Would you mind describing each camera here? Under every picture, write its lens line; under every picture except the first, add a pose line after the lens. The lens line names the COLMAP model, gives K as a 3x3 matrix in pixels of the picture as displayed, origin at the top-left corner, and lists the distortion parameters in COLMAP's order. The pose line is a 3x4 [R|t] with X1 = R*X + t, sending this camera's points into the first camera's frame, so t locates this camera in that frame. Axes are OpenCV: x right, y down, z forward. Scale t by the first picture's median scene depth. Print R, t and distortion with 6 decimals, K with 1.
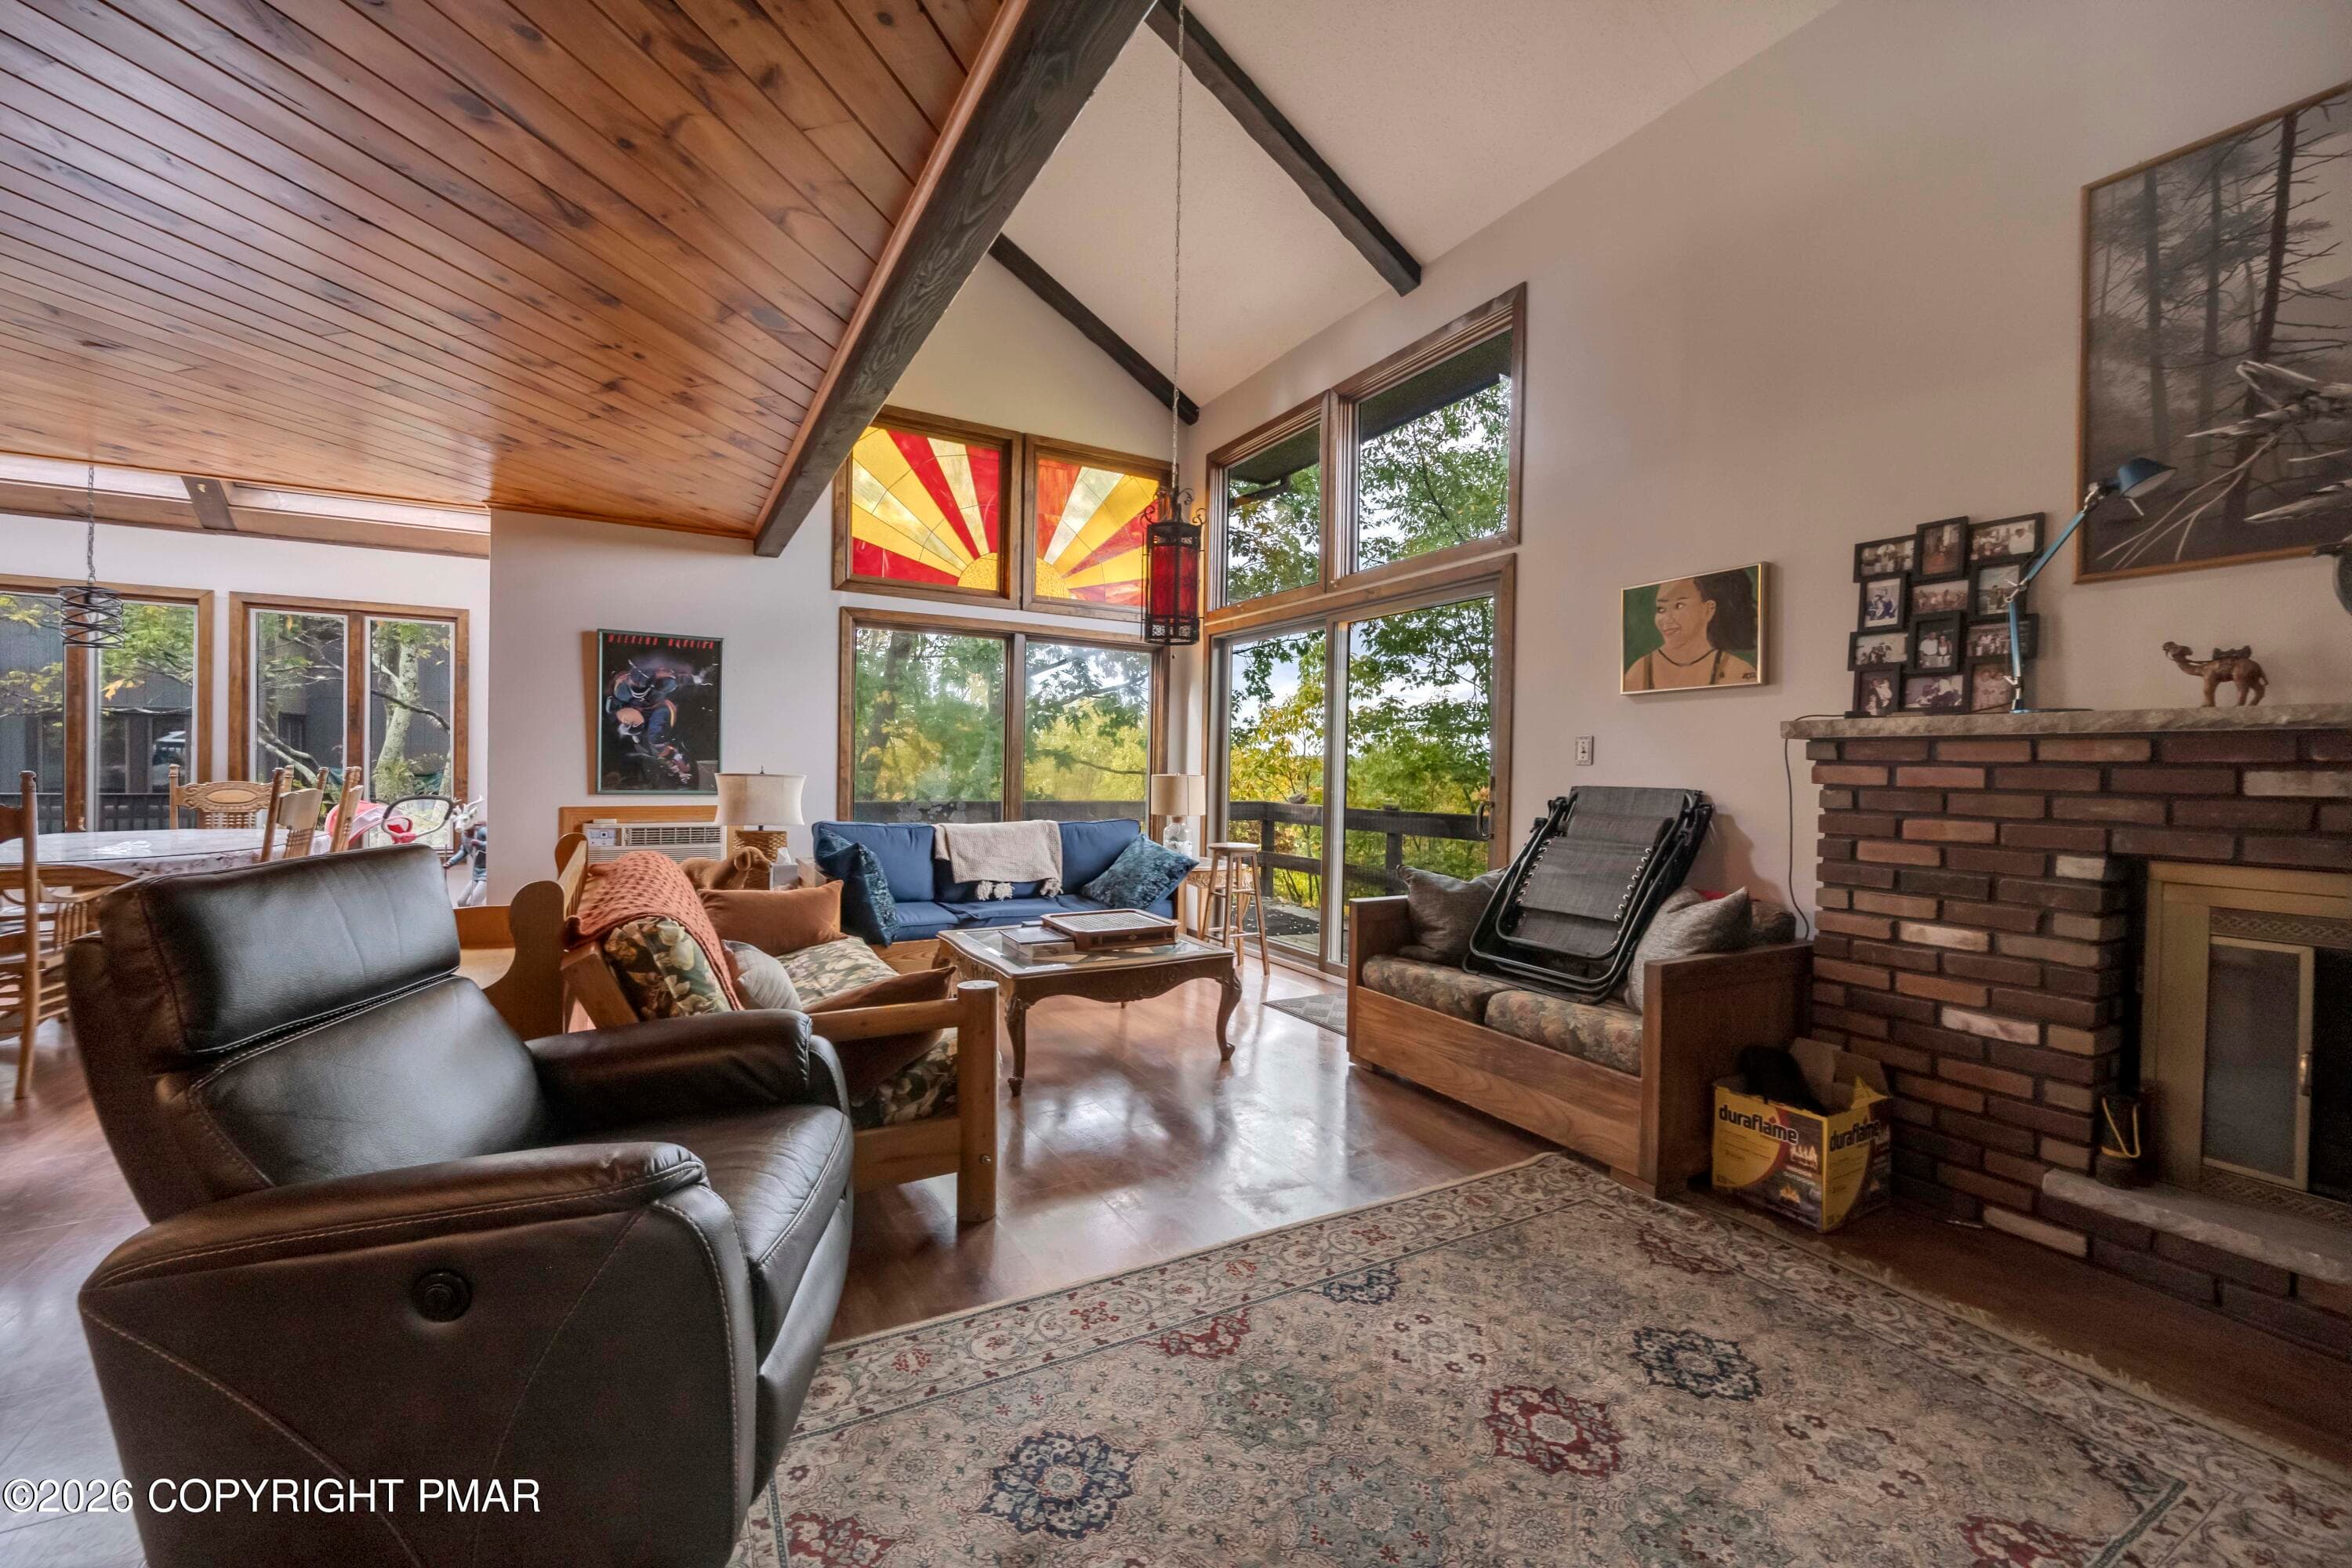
lens RADIAL K [[930.3, 0, 1186.6], [0, 930.3, 782.8], [0, 0, 1]] dist [-0.000826, -0.000242]
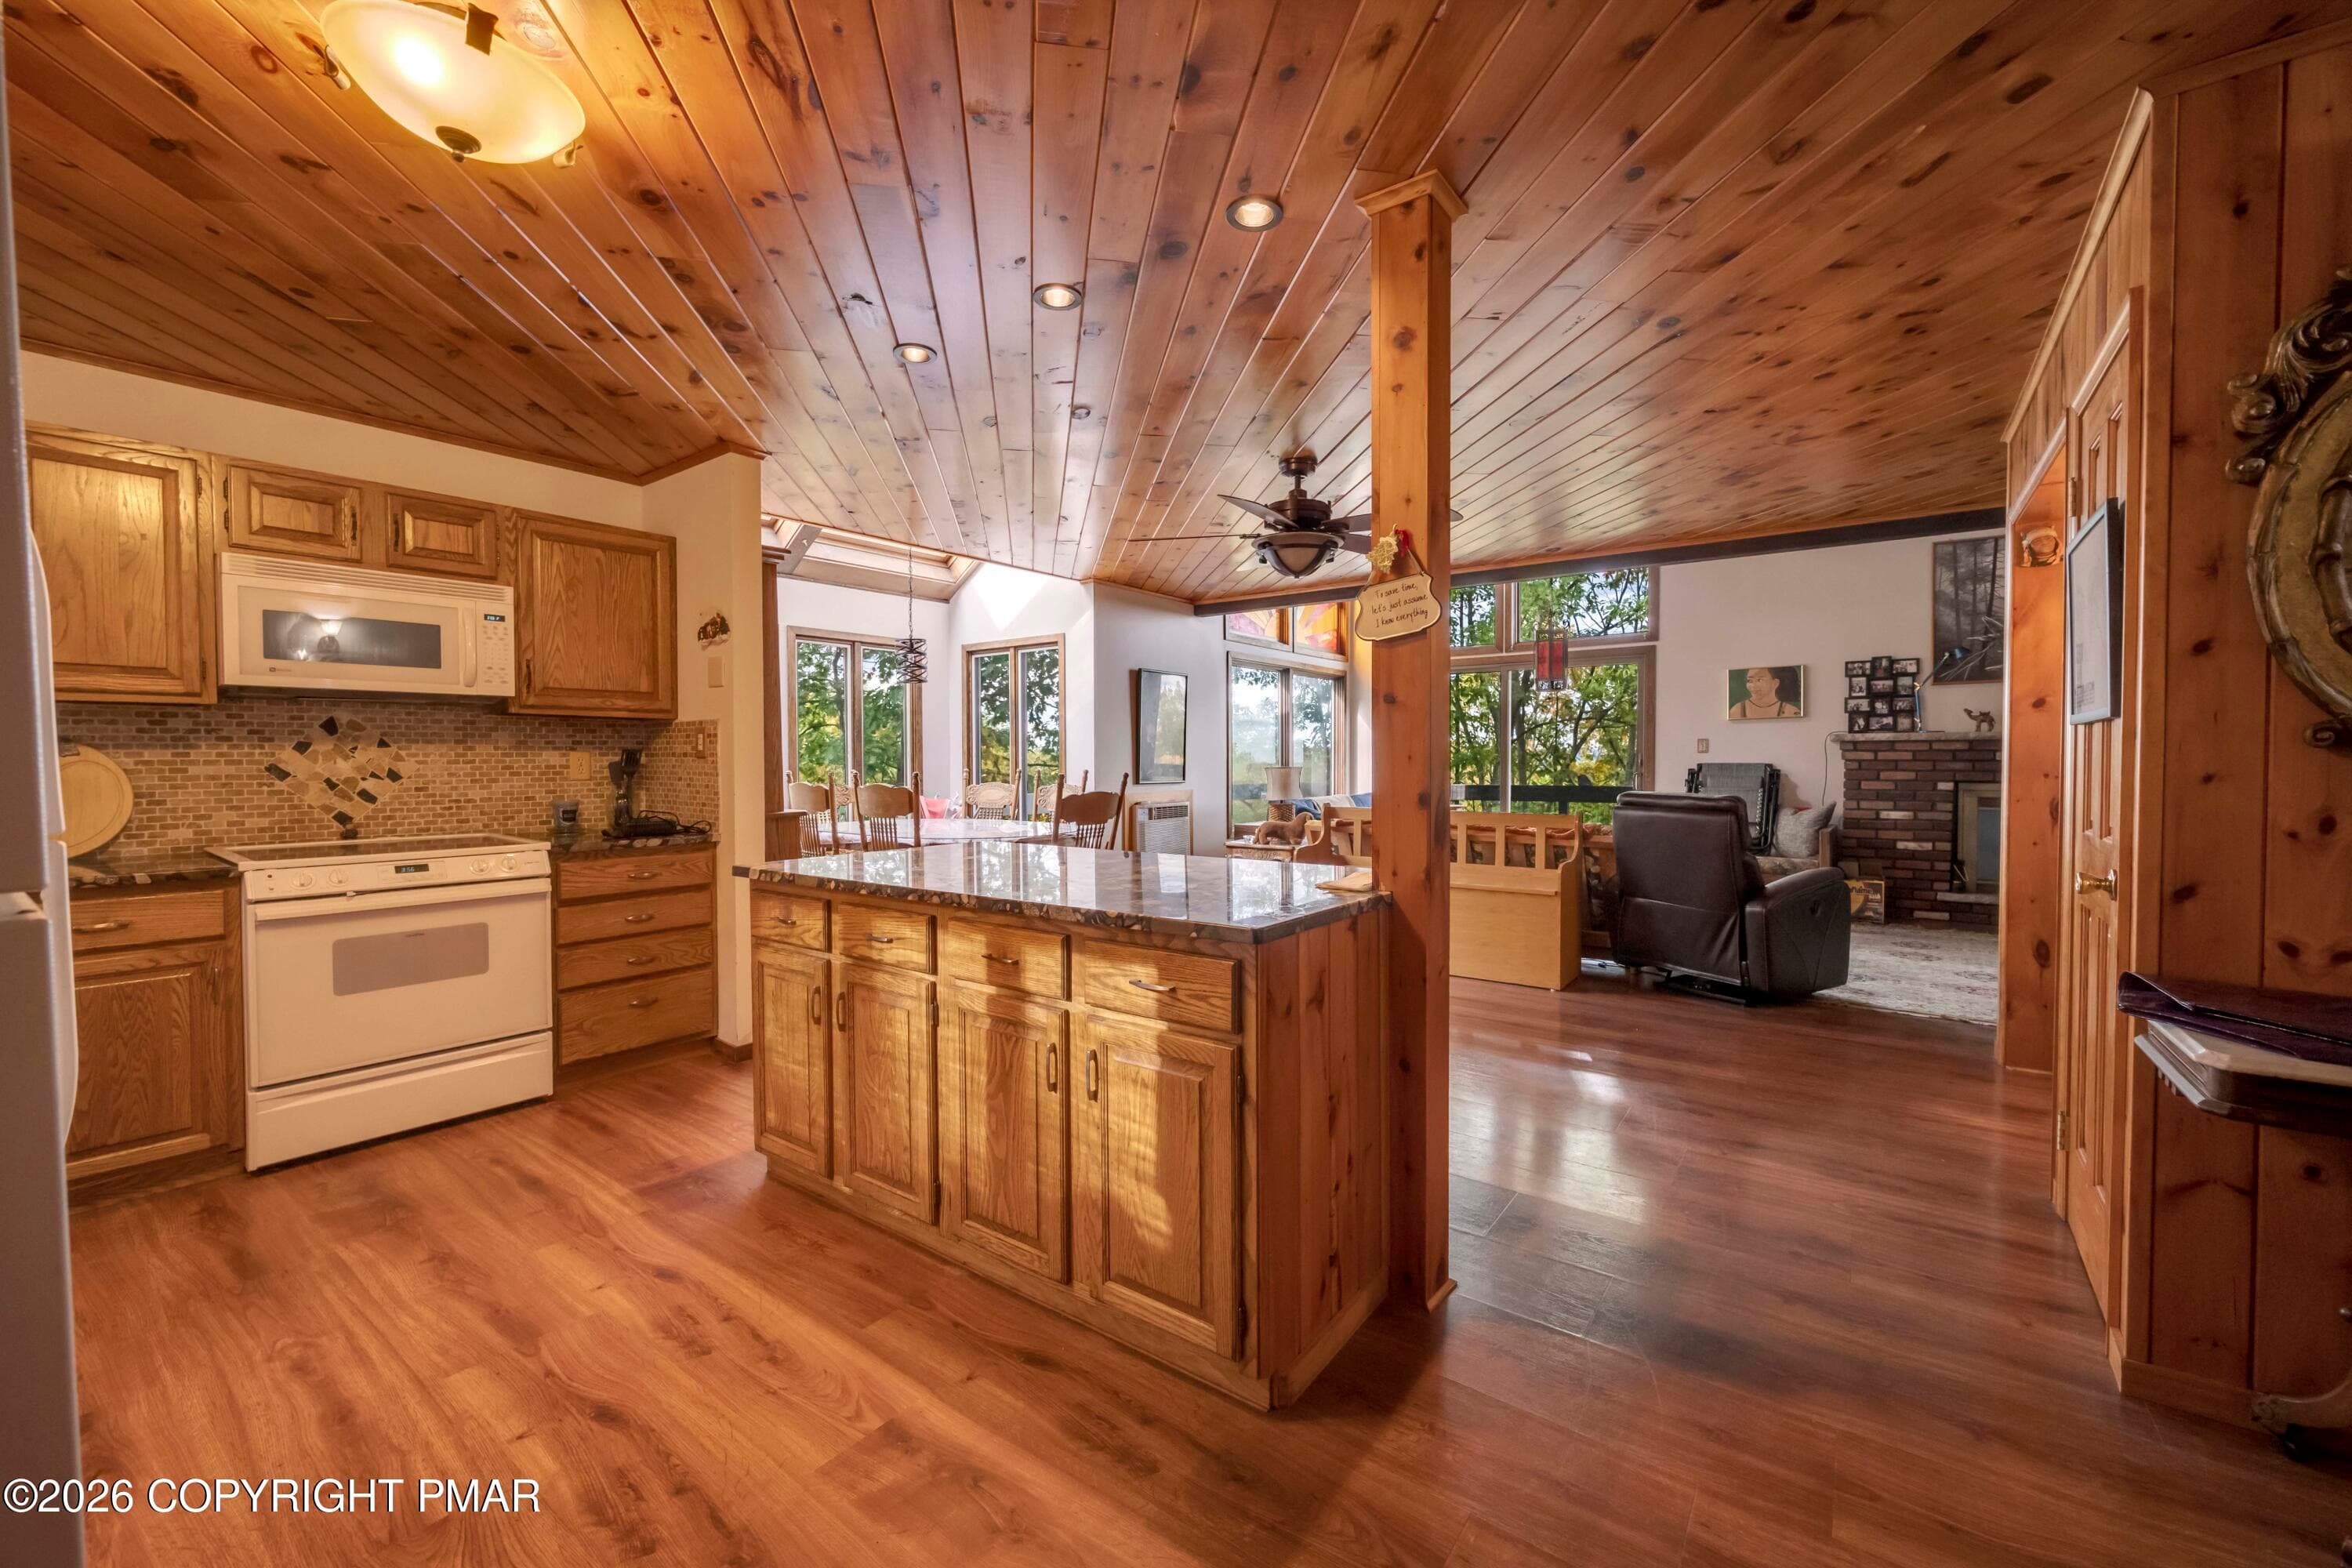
lens RADIAL K [[930.3, 0, 1174.6], [0, 930.3, 783.3], [0, 0, 1]] dist [-0.000826, -0.000242]
pose [[0.913700, -0.030023, 0.405279, -2.122646], [0.023811, 0.999509, 0.020362, -0.029829], [-0.405692, -0.008955, 0.913966, -0.591751]]
